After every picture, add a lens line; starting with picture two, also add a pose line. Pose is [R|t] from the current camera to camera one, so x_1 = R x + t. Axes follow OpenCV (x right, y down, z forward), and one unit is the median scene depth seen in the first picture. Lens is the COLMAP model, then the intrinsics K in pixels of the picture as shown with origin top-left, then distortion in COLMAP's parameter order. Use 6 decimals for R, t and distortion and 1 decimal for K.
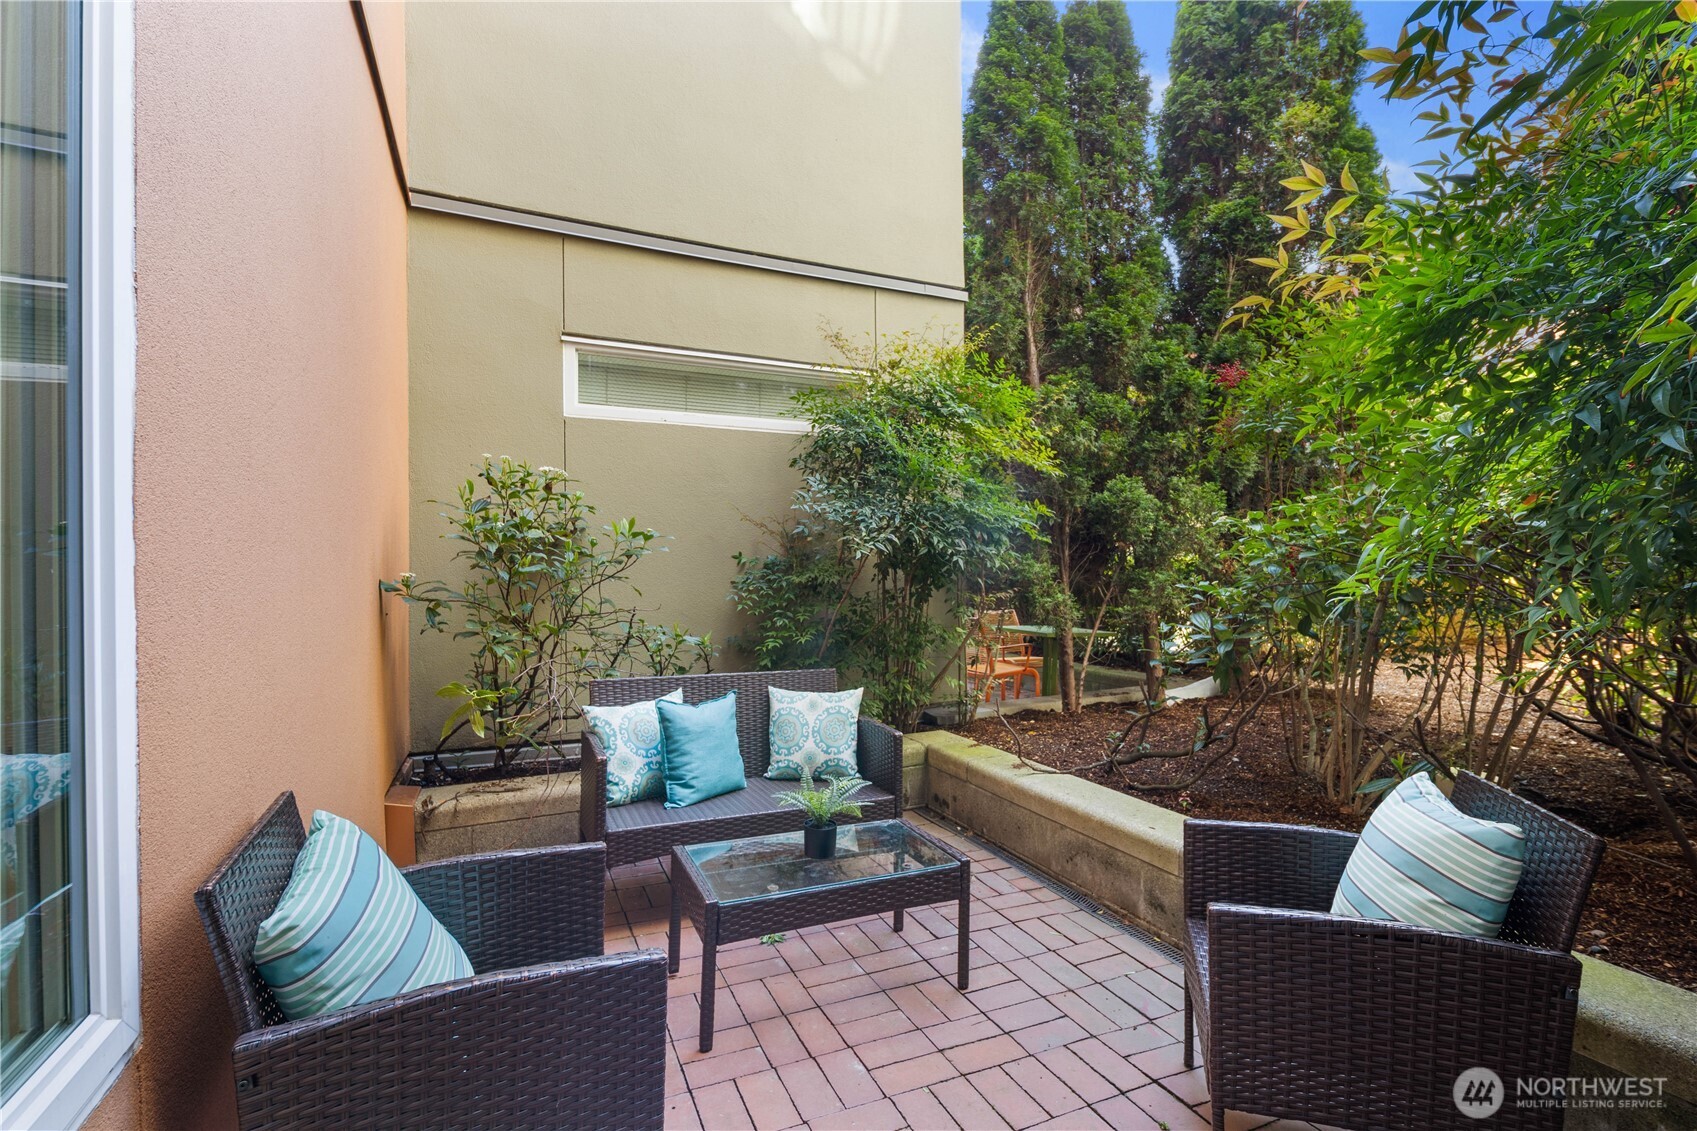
lens RADIAL K [[752.9, 0, 848.5], [0, 752.9, 565.5], [0, 0, 1]] dist [-0.001940, -0.000425]
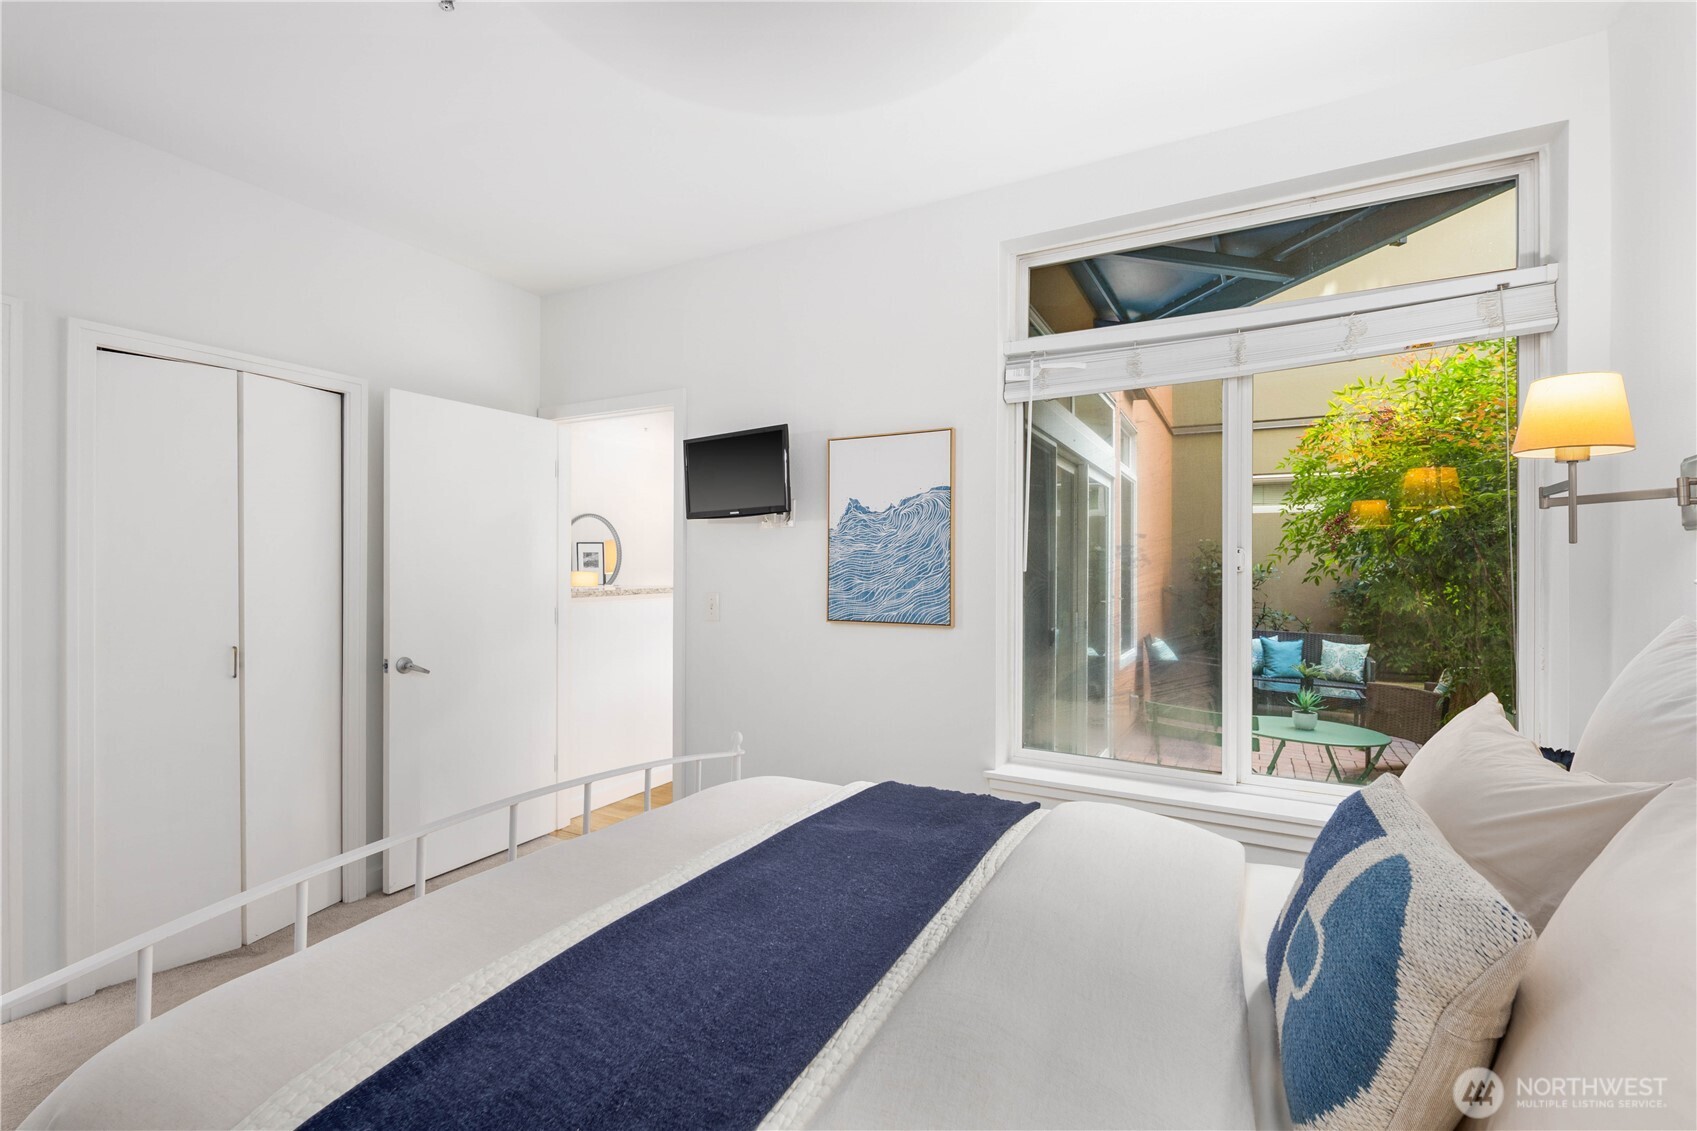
lens RADIAL K [[740.2, 0, 843.3], [0, 740.2, 577.3], [0, 0, 1]] dist [0.000059, -0.001254]
pose [[0.586753, 0.018784, -0.809548, 0.876281], [-0.004945, 0.999795, 0.019614, -0.066094], [0.809751, -0.007506, 0.586726, -1.523406]]
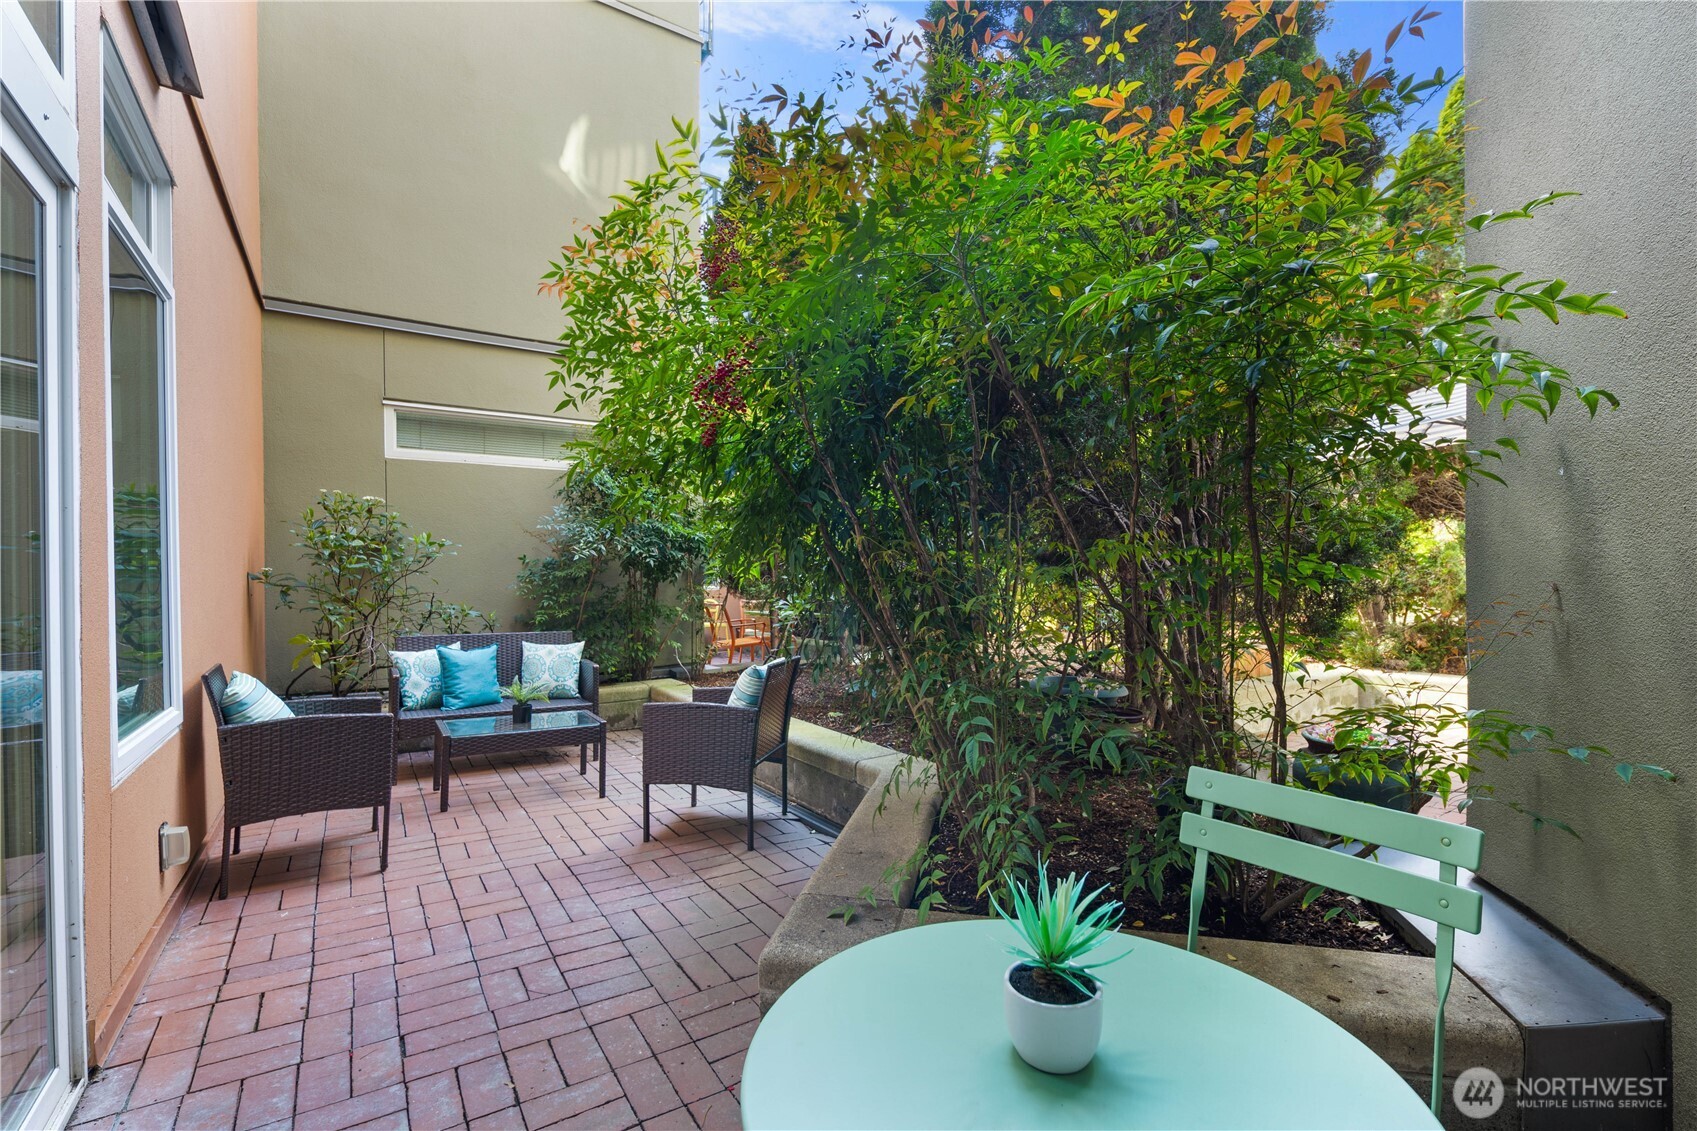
lens RADIAL K [[740.2, 0, 843.3], [0, 740.2, 577.3], [0, 0, 1]] dist [0.000059, -0.001254]
pose [[0.988599, -0.000184, 0.150575, 0.331483], [-0.001824, 0.999911, 0.013200, 0.006305], [-0.150564, -0.013324, 0.988510, -0.634584]]
